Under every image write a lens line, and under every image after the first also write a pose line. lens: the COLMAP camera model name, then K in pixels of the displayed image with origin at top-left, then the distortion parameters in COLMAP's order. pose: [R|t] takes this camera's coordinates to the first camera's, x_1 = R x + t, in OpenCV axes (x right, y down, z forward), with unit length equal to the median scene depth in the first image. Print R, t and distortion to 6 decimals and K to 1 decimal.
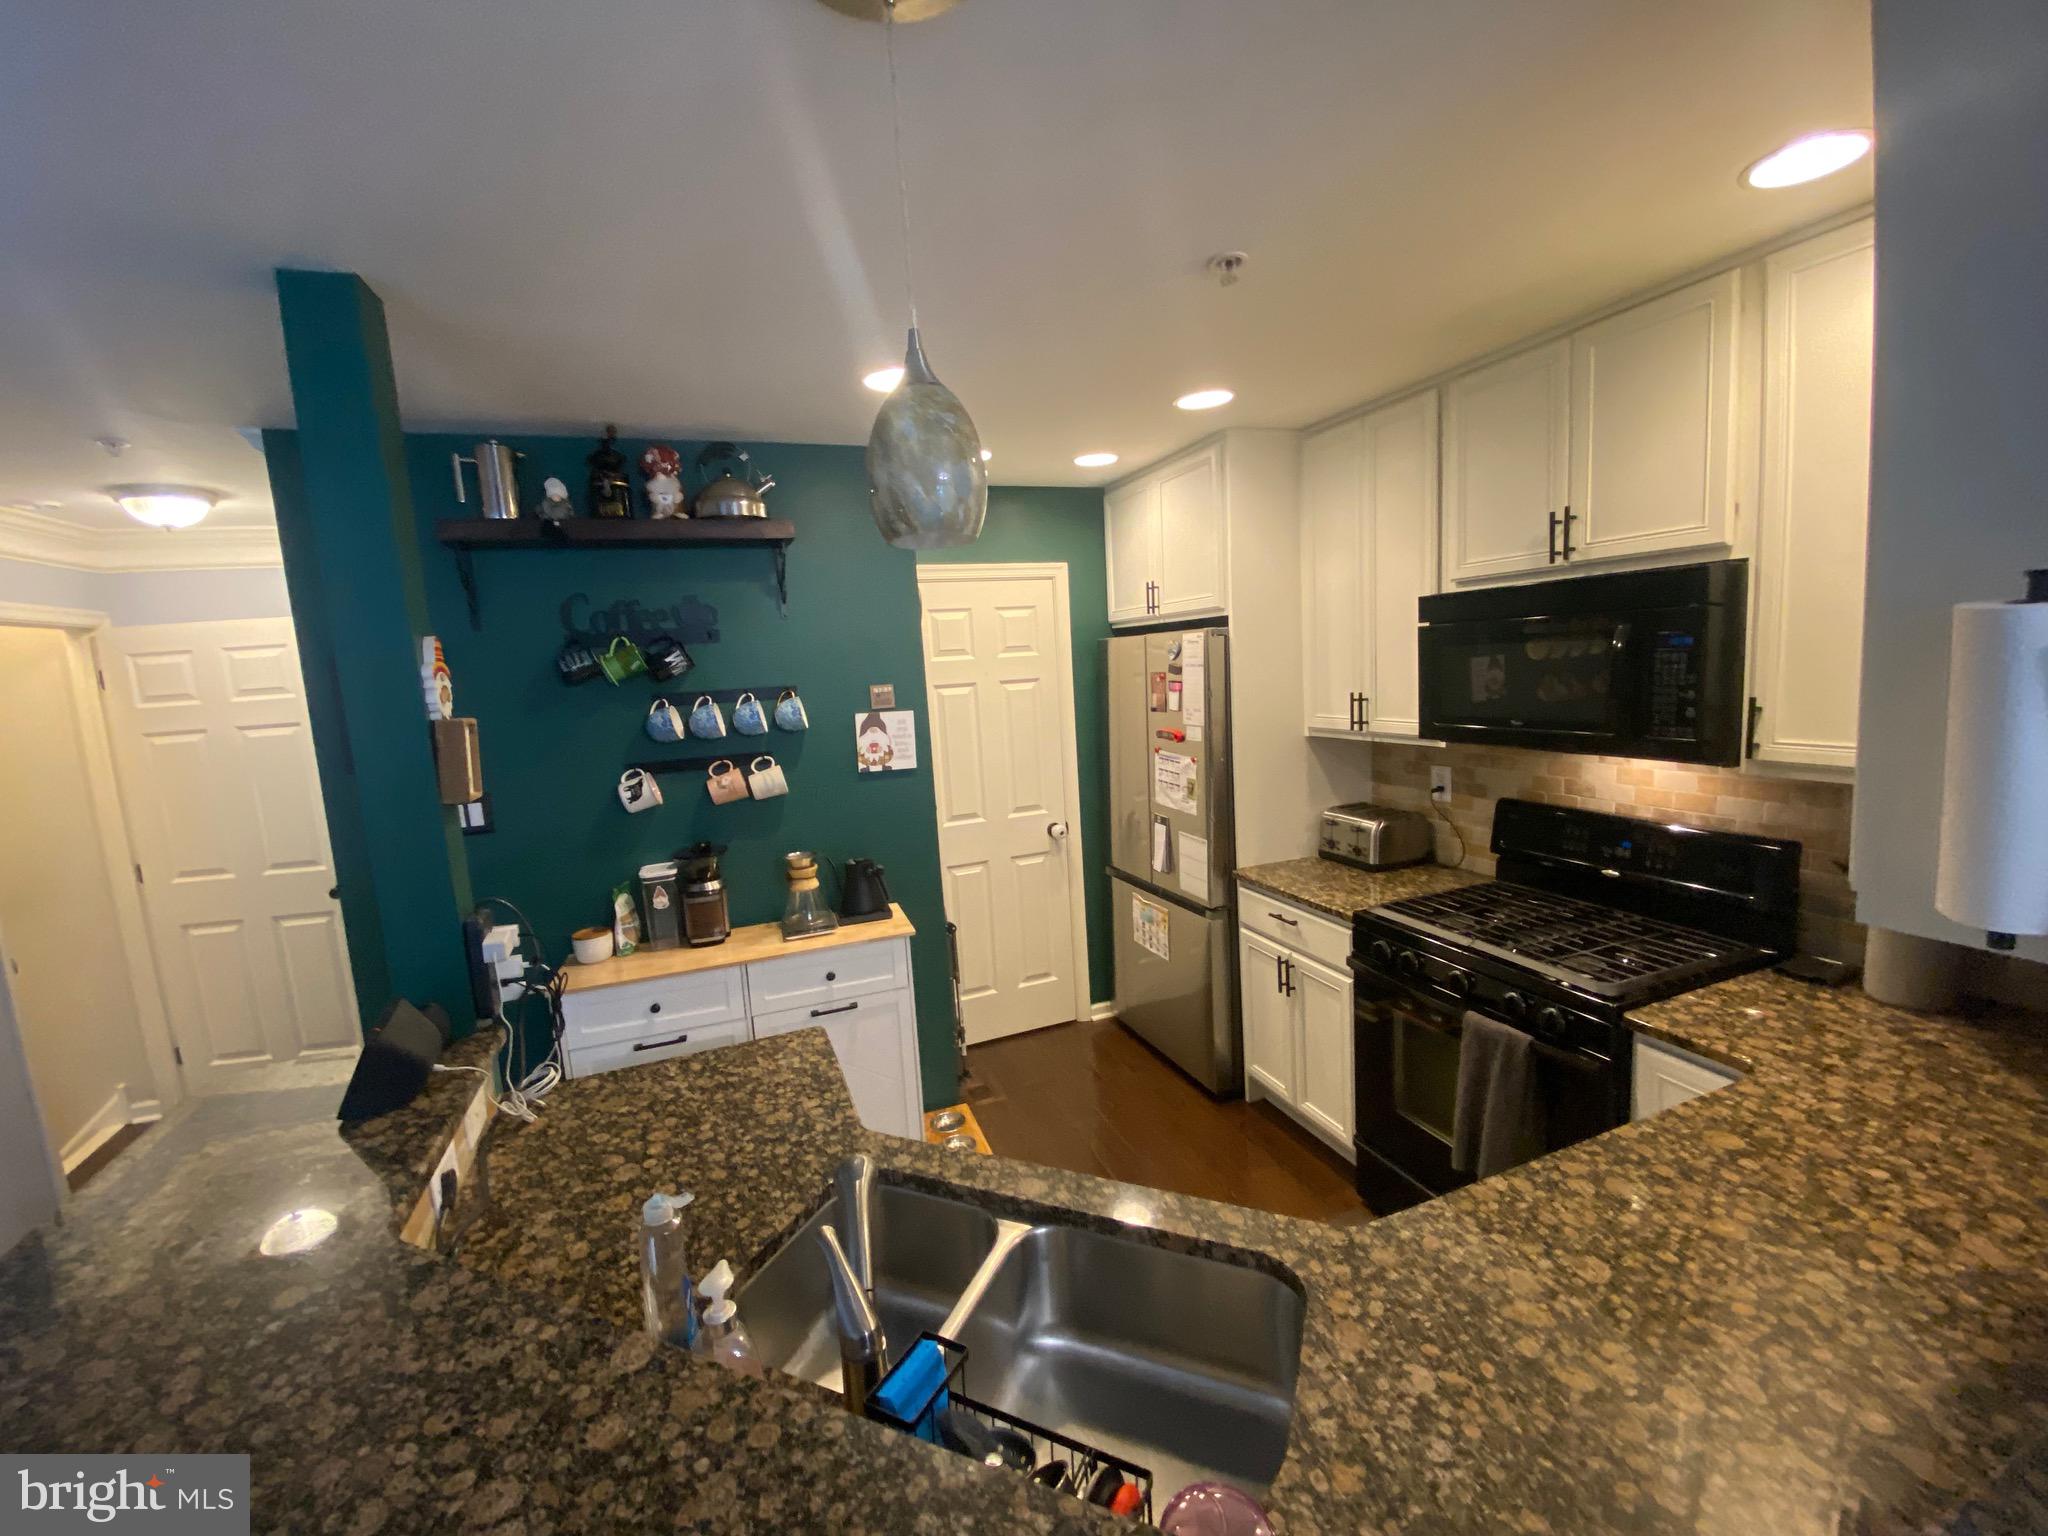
lens RADIAL K [[826.6, 0, 1024.0], [0, 826.6, 768.0], [0, 0, 1]] dist [0.040109, -0.030809]
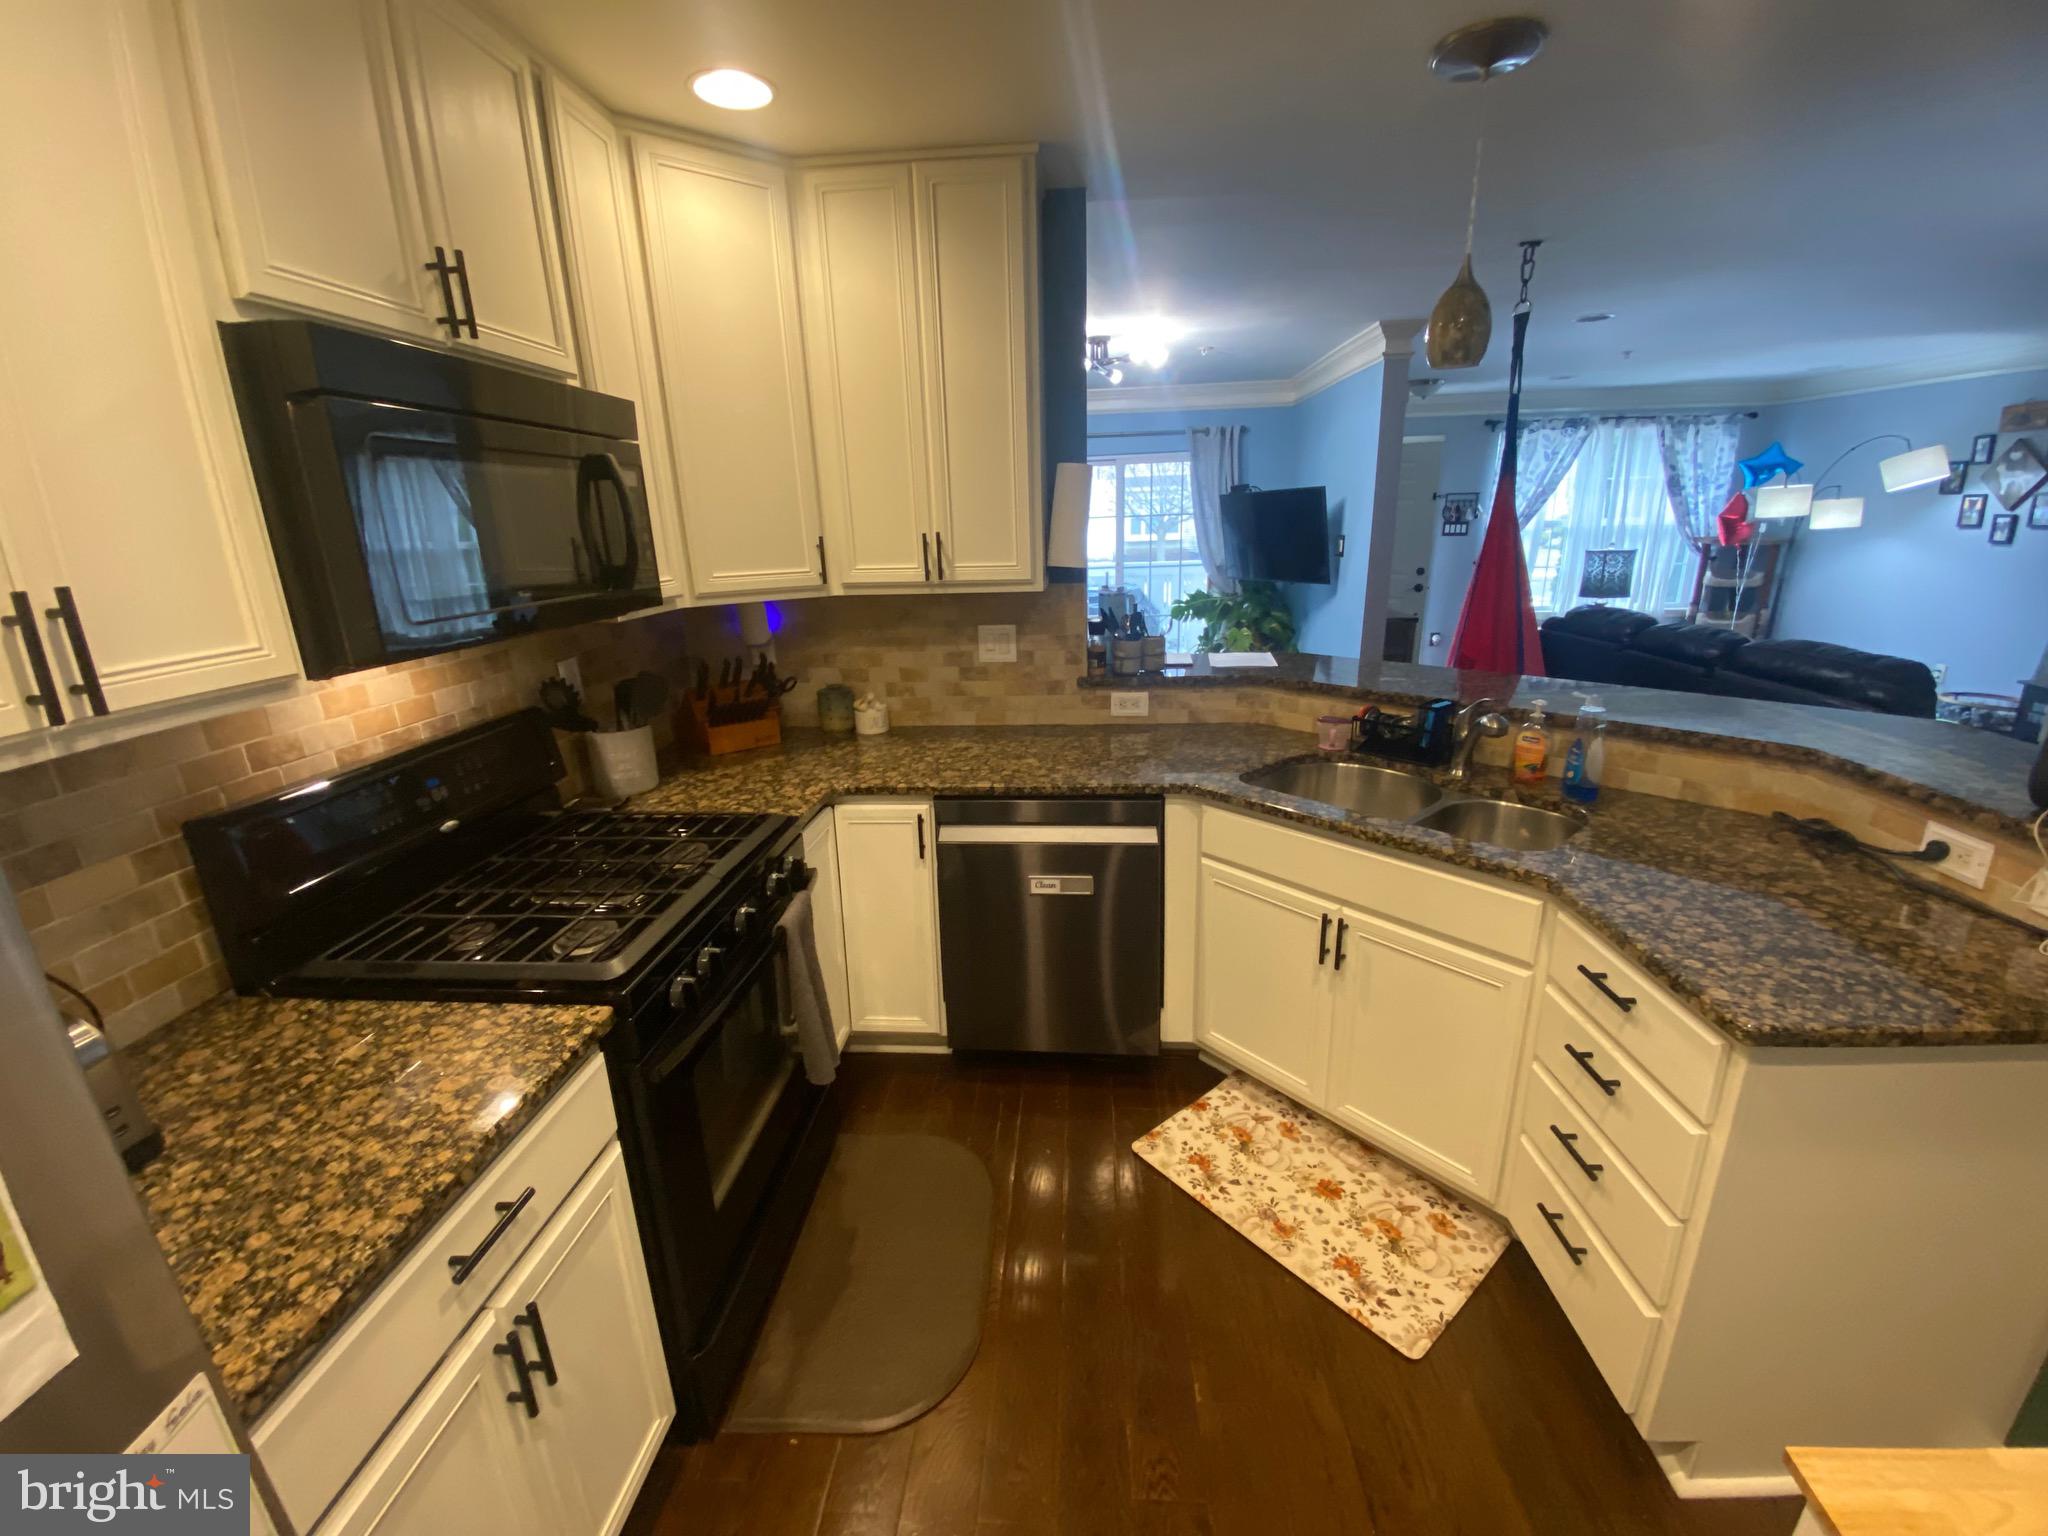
lens RADIAL K [[826.6, 0, 1024.0], [0, 826.6, 768.0], [0, 0, 1]] dist [0.040109, -0.030809]
pose [[-0.901517, -0.036590, 0.431194, -0.027187], [0.140680, 0.917517, 0.371984, -0.092546], [-0.409239, 0.396010, -0.822009, 1.121788]]
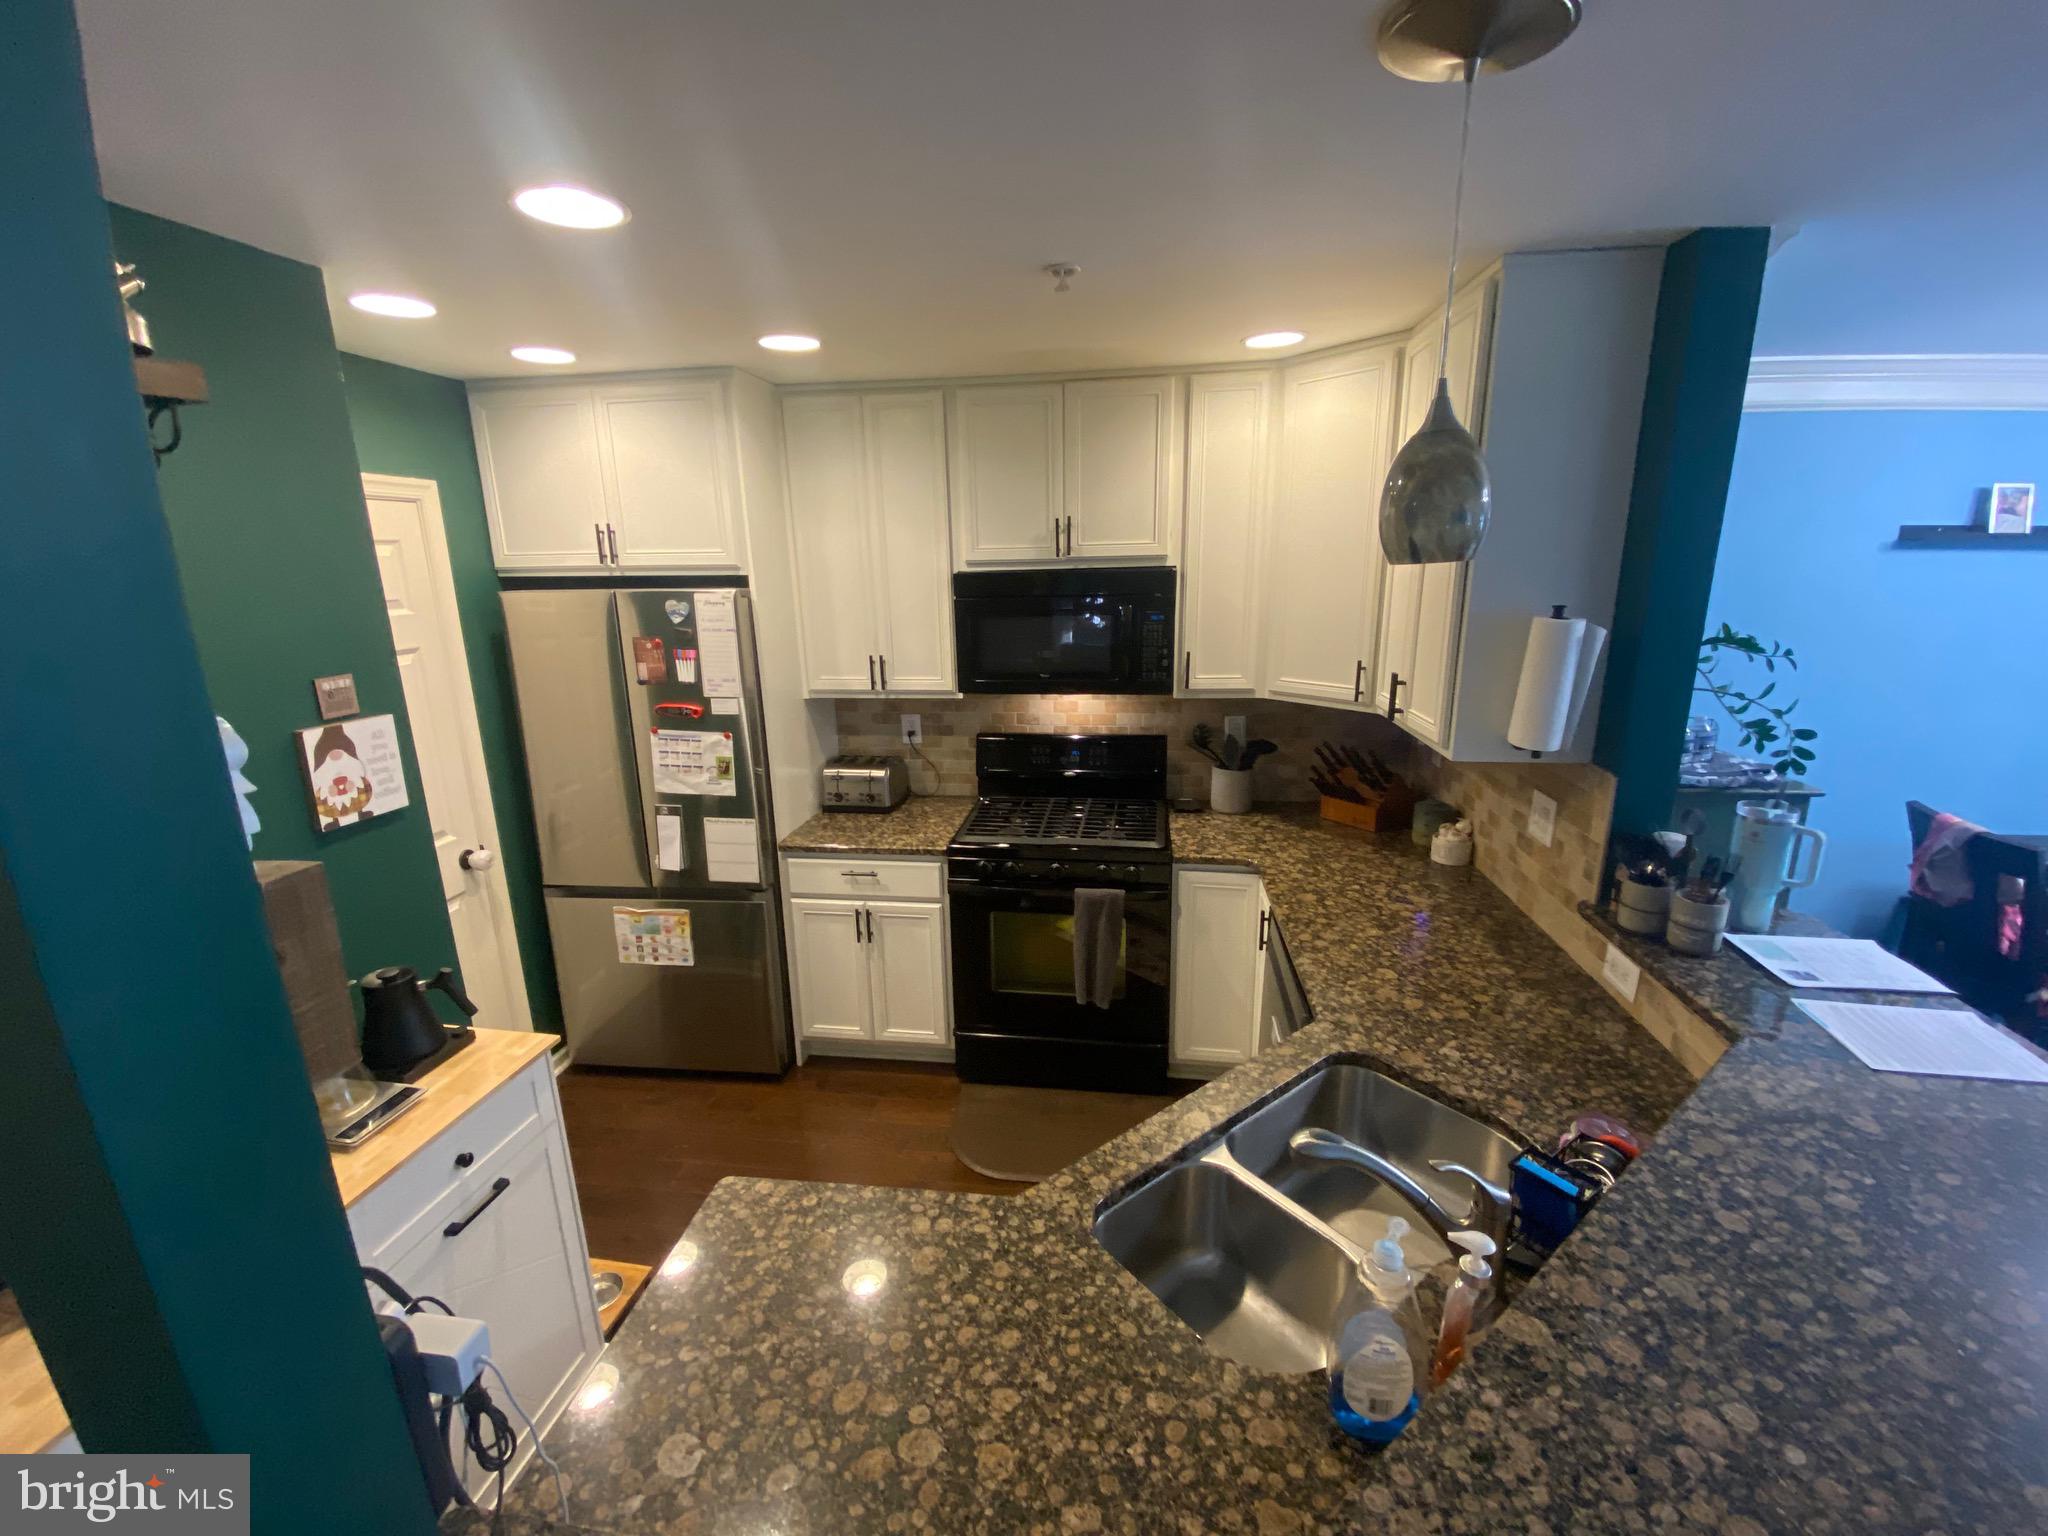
lens RADIAL K [[826.6, 0, 1024.0], [0, 826.6, 768.0], [0, 0, 1]] dist [0.040109, -0.030809]
pose [[0.479893, -0.163114, 0.862031, -0.470243], [0.103516, 0.986229, 0.128987, -0.064433], [-0.871199, 0.027334, 0.490169, 0.301634]]
